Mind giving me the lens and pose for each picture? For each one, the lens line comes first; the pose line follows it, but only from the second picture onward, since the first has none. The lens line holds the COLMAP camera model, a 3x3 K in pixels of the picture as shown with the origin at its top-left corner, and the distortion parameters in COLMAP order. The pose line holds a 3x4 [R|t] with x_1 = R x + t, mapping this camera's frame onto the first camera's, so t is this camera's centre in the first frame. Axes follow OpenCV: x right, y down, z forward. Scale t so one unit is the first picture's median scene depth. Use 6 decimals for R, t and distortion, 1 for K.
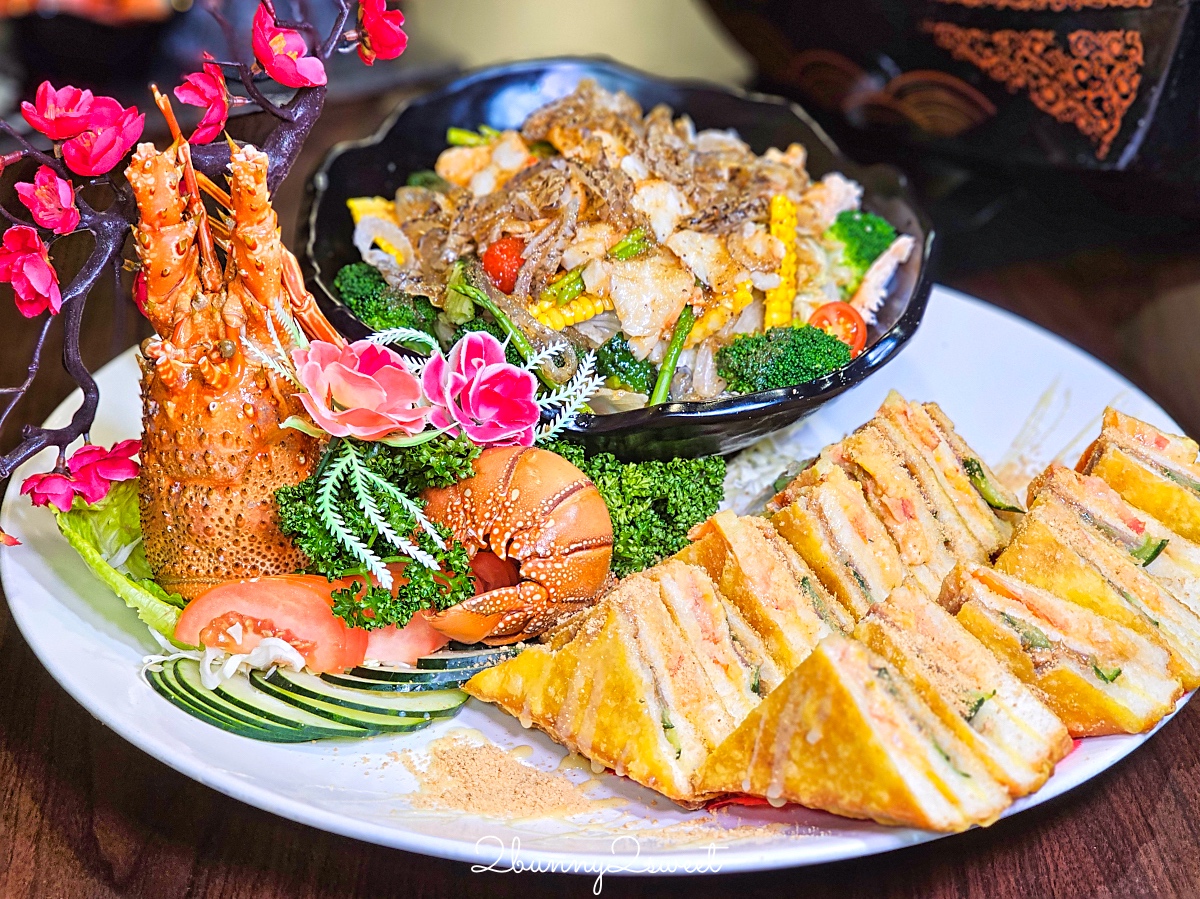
lens RADIAL K [[2586.7, 0, 600.0], [0, 2586.7, 449.5], [0, 0, 1]] dist [-0.470951, 4.817807]
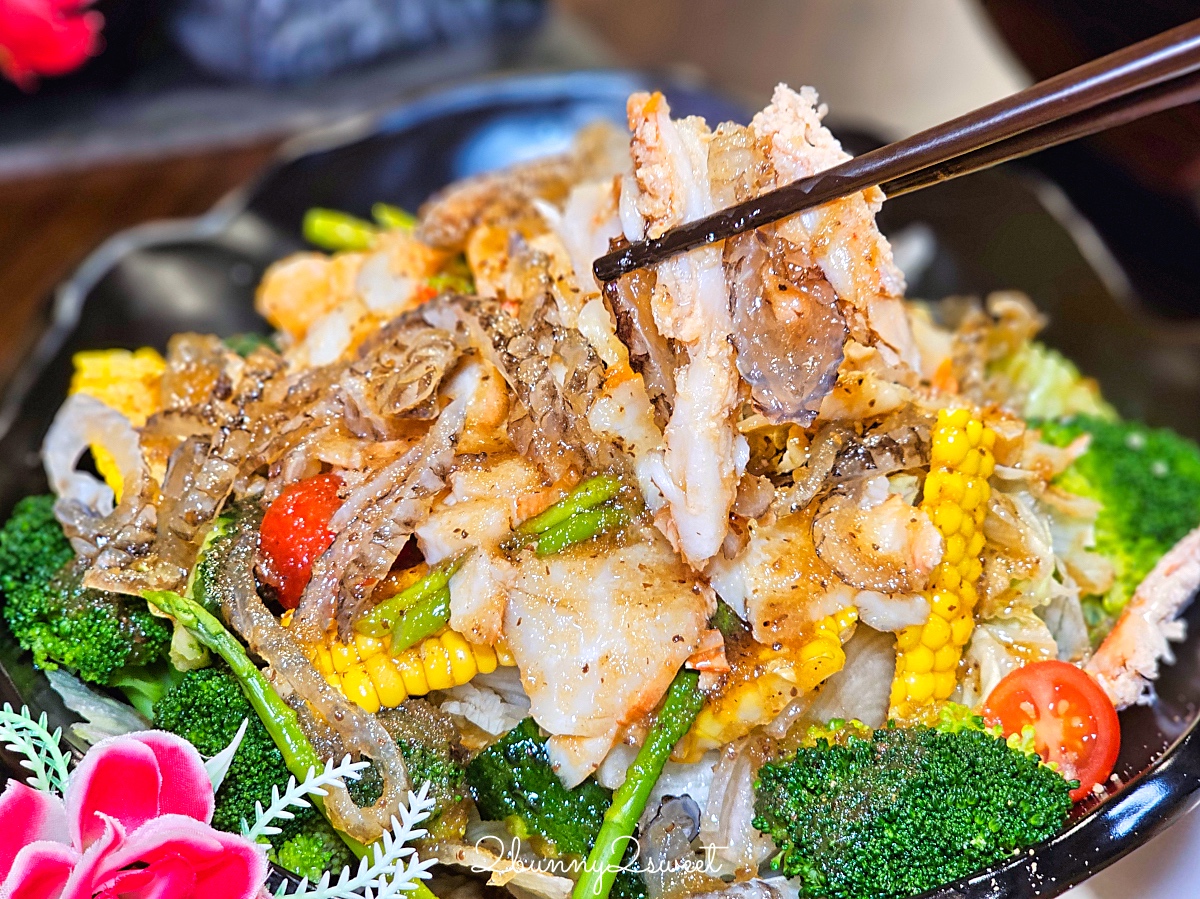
lens RADIAL K [[2586.7, 0, 600.0], [0, 2586.7, 449.5], [0, 0, 1]] dist [-0.470951, 4.817807]
pose [[0.983797, 0.057875, -0.169688, 0.089671], [-0.057686, 0.998316, 0.006049, -0.093440], [0.169752, 0.003837, 0.985479, 0.571282]]
